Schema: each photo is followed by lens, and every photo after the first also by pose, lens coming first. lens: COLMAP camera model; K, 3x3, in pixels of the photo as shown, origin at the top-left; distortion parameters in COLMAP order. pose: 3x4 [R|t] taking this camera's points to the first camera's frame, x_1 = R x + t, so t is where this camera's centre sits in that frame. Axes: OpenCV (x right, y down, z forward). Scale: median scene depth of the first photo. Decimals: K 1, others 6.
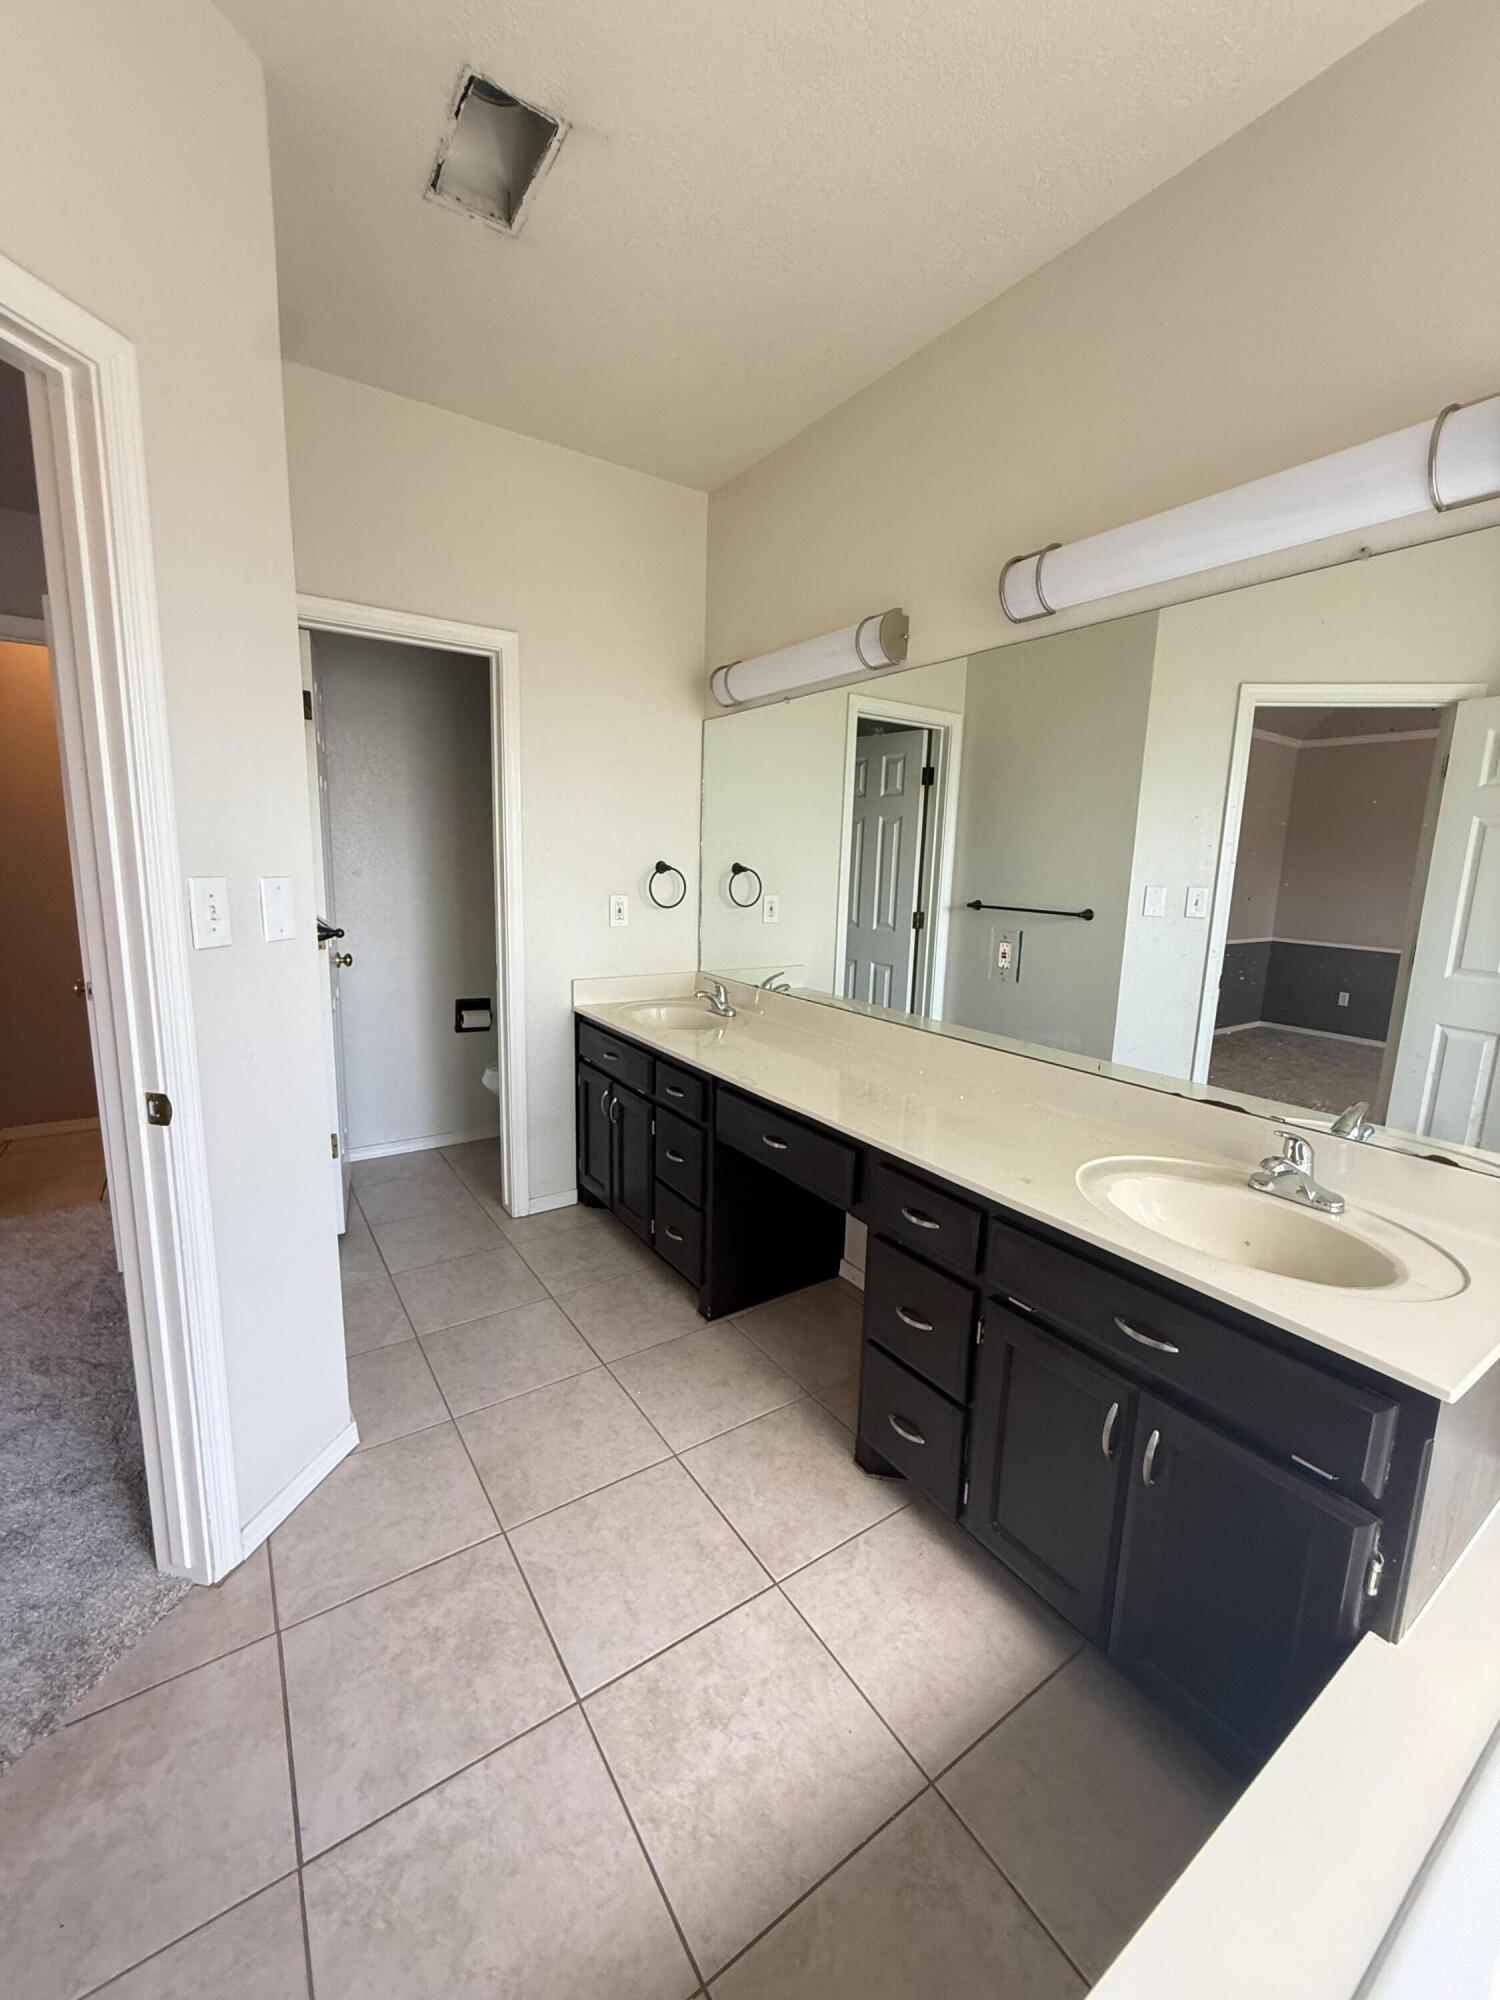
lens RADIAL K [[797.6, 0, 750.5], [0, 797.6, 994.6], [0, 0, 1]] dist [-0.000876, 0.000454]
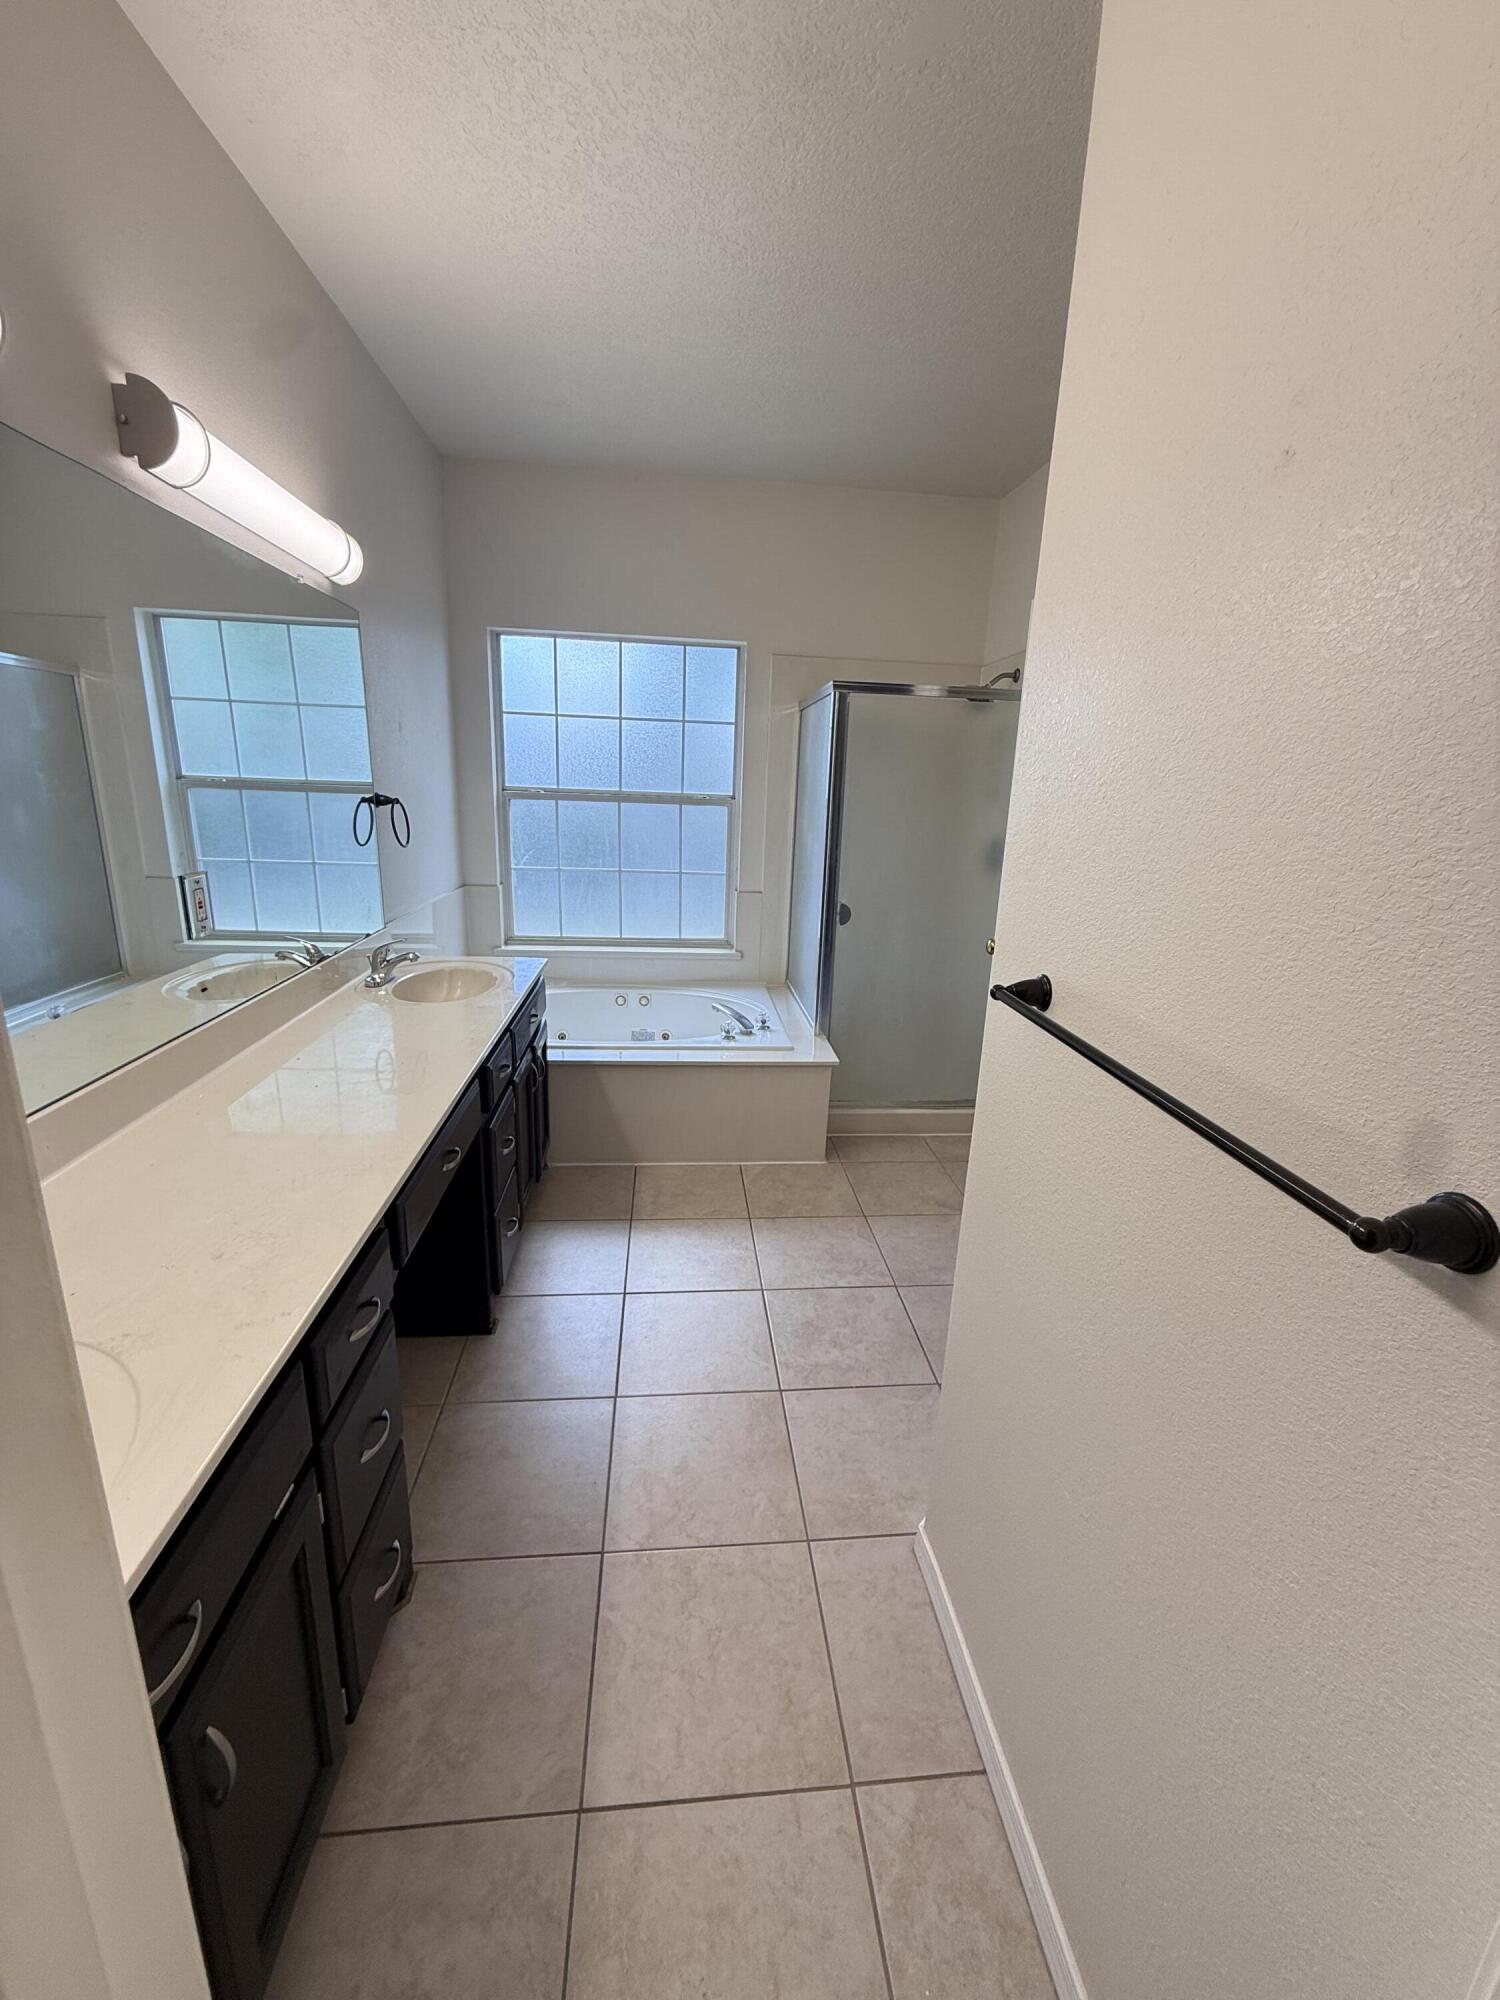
lens RADIAL K [[797.6, 0, 750.5], [0, 797.6, 994.6], [0, 0, 1]] dist [-0.000876, 0.000454]
pose [[-0.876570, -0.178291, 0.447032, -0.772717], [0.023506, 0.911881, 0.409781, -0.403998], [-0.480700, 0.369710, -0.795136, 1.937686]]
